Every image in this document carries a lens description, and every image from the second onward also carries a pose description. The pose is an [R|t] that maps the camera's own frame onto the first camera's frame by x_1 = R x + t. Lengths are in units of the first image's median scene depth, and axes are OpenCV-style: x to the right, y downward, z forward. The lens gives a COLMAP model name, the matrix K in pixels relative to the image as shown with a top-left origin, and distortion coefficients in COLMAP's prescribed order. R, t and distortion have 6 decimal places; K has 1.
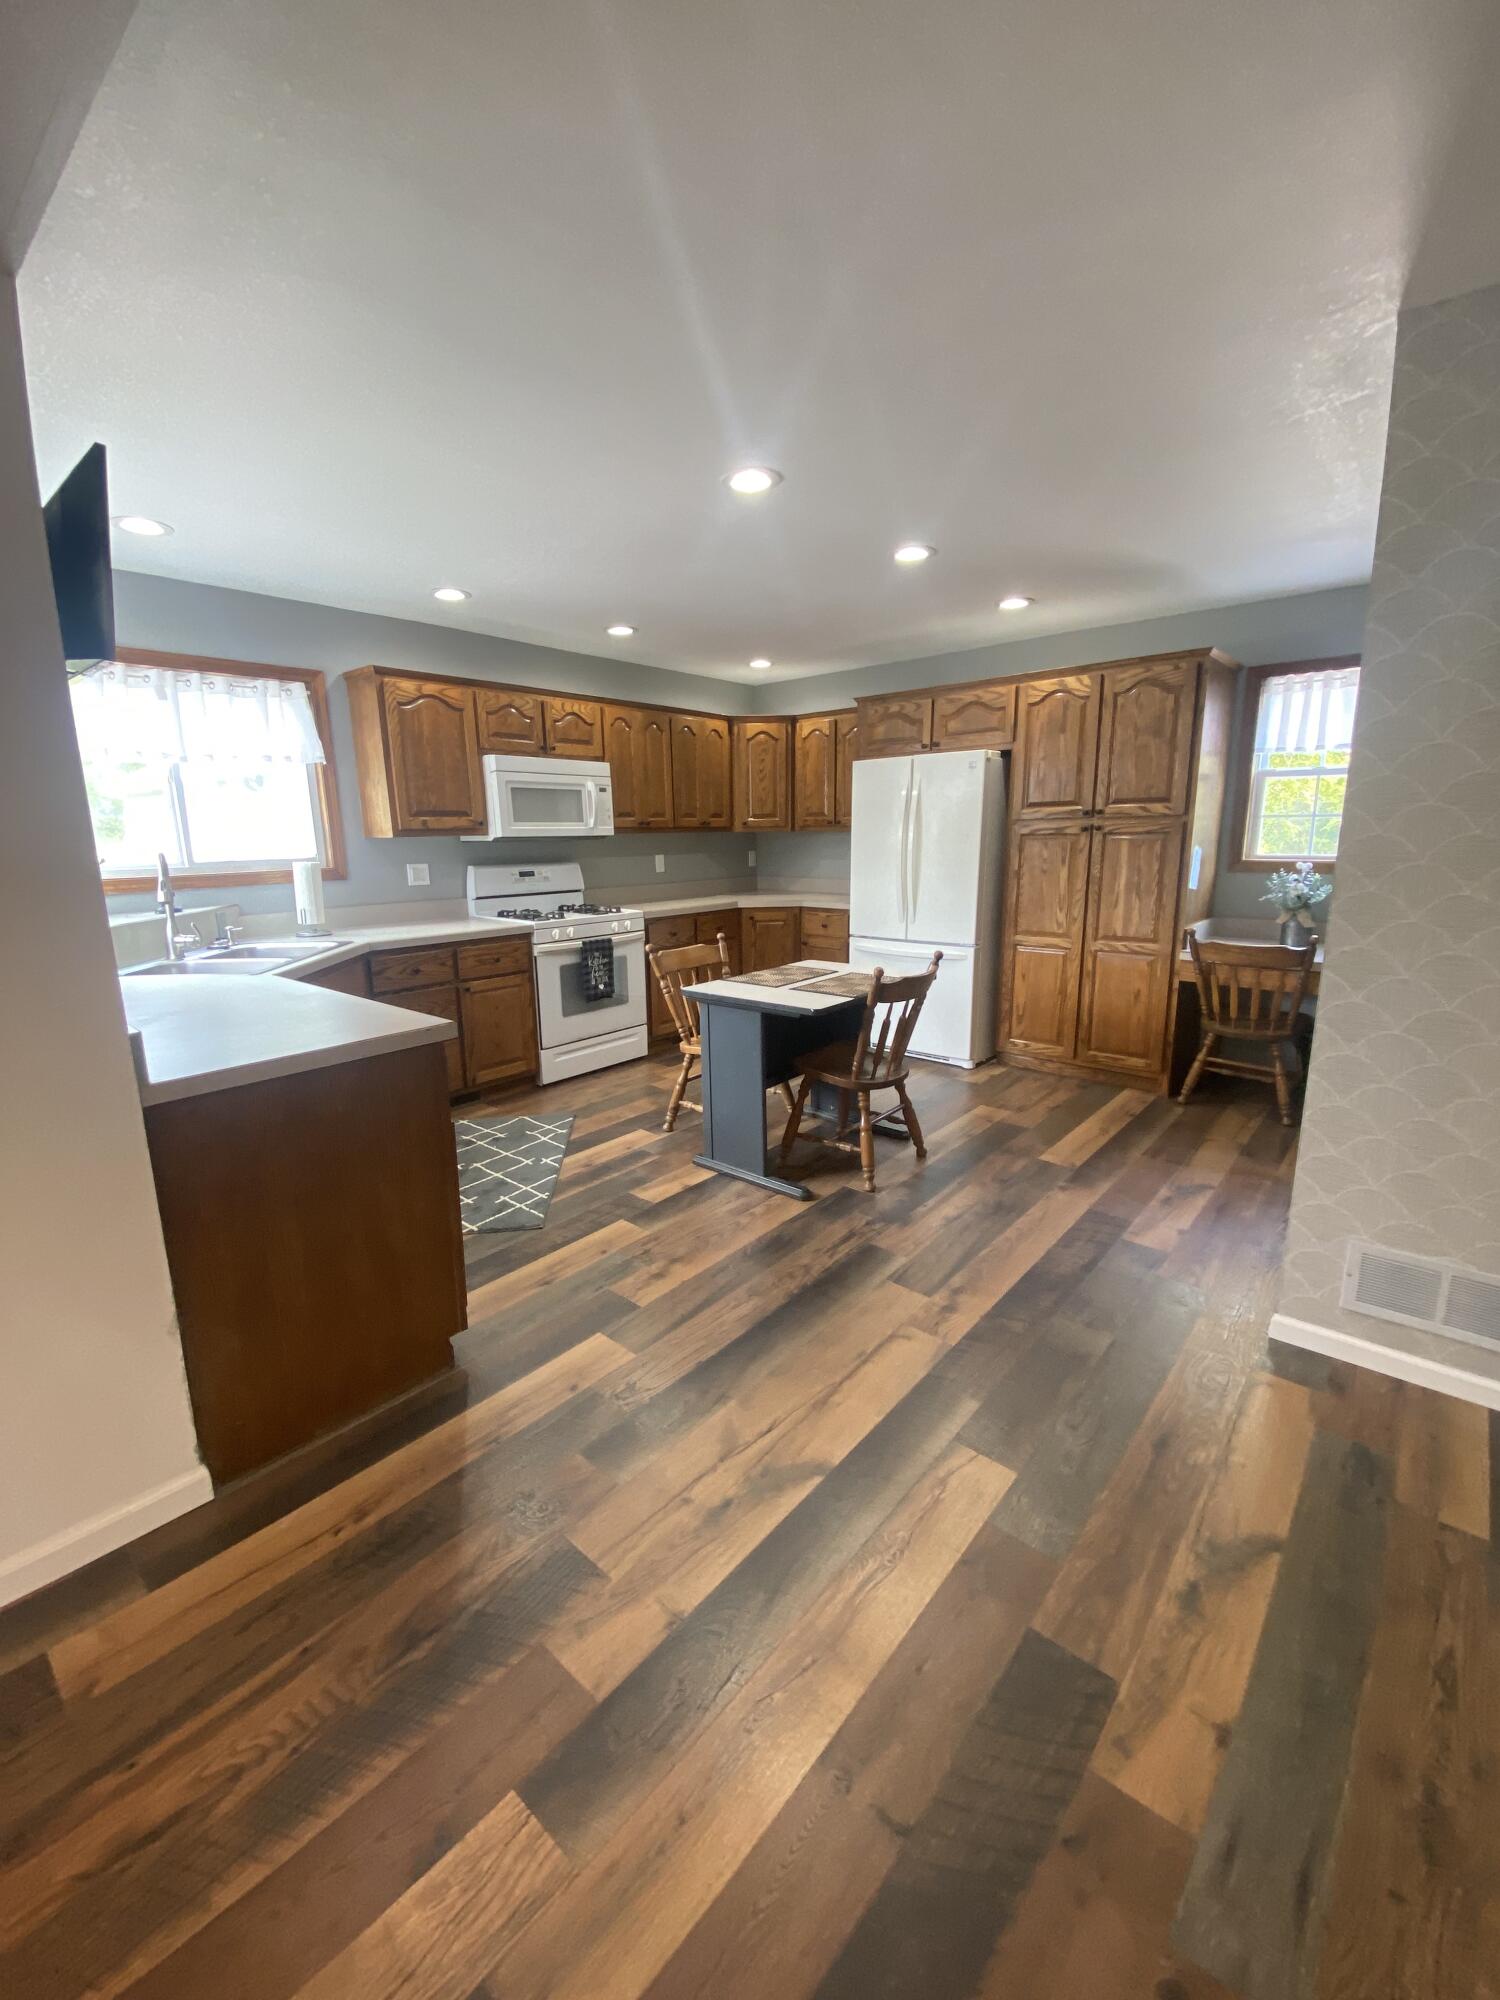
lens RADIAL K [[793.8, 0, 750.0], [0, 793.8, 1000.0], [0, 0, 1]] dist [0.001344, -0.011583]
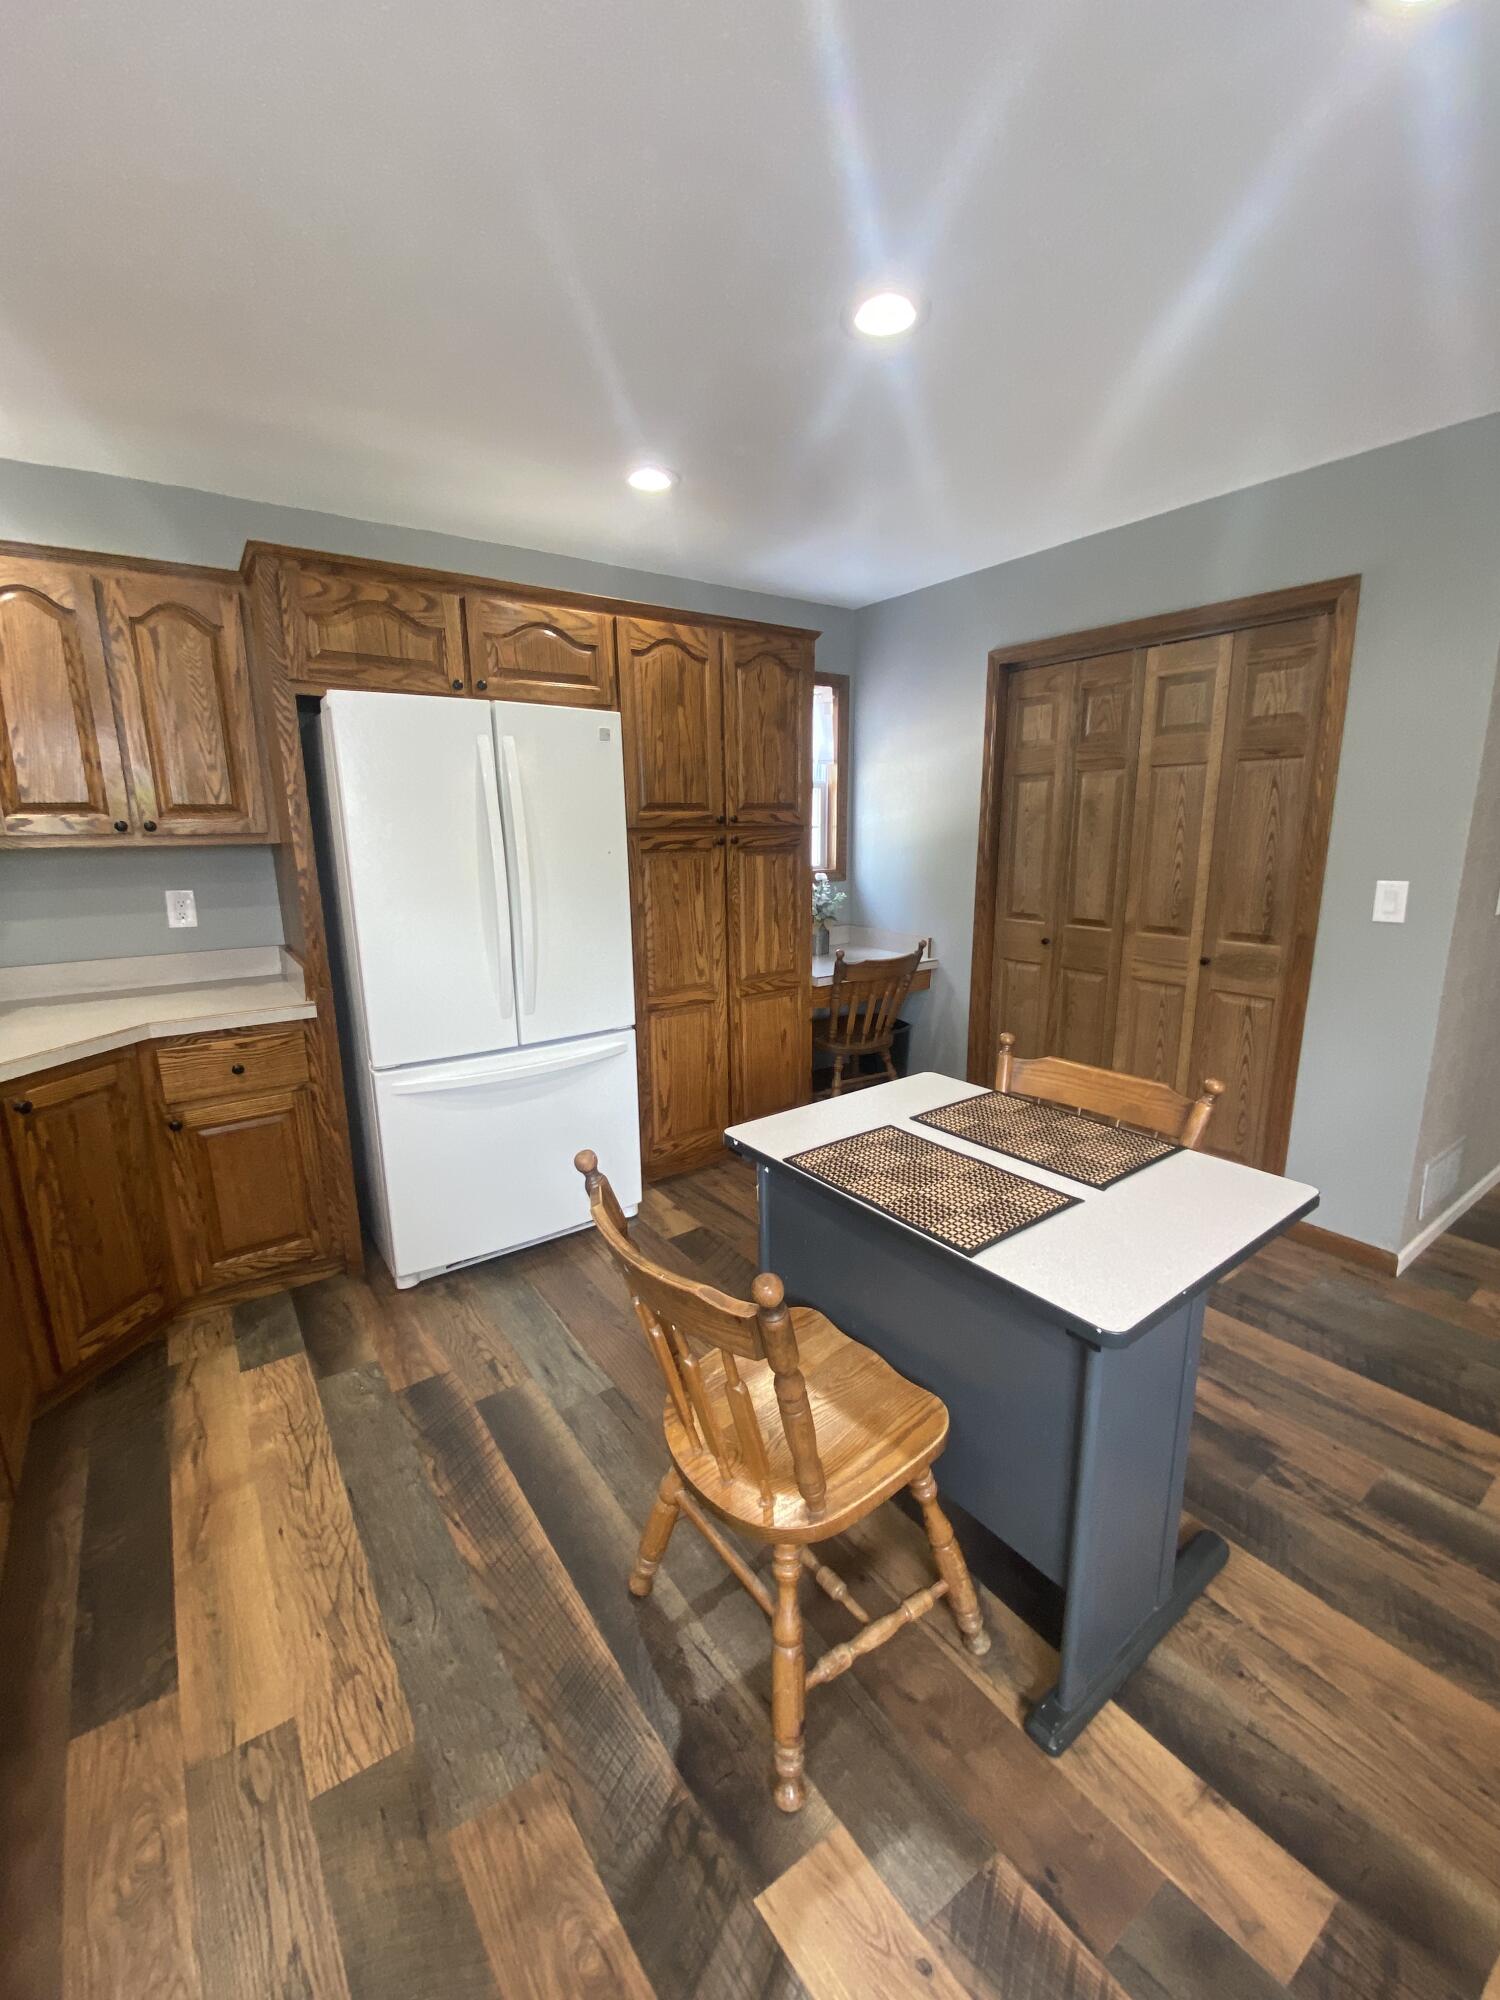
lens RADIAL K [[793.8, 0, 750.0], [0, 793.8, 1000.0], [0, 0, 1]] dist [0.001344, -0.011583]
pose [[0.225884, -0.200823, 0.953230, -0.312233], [0.198401, 0.967495, 0.156814, -0.182439], [-0.953737, 0.153700, 0.258385, 0.801034]]
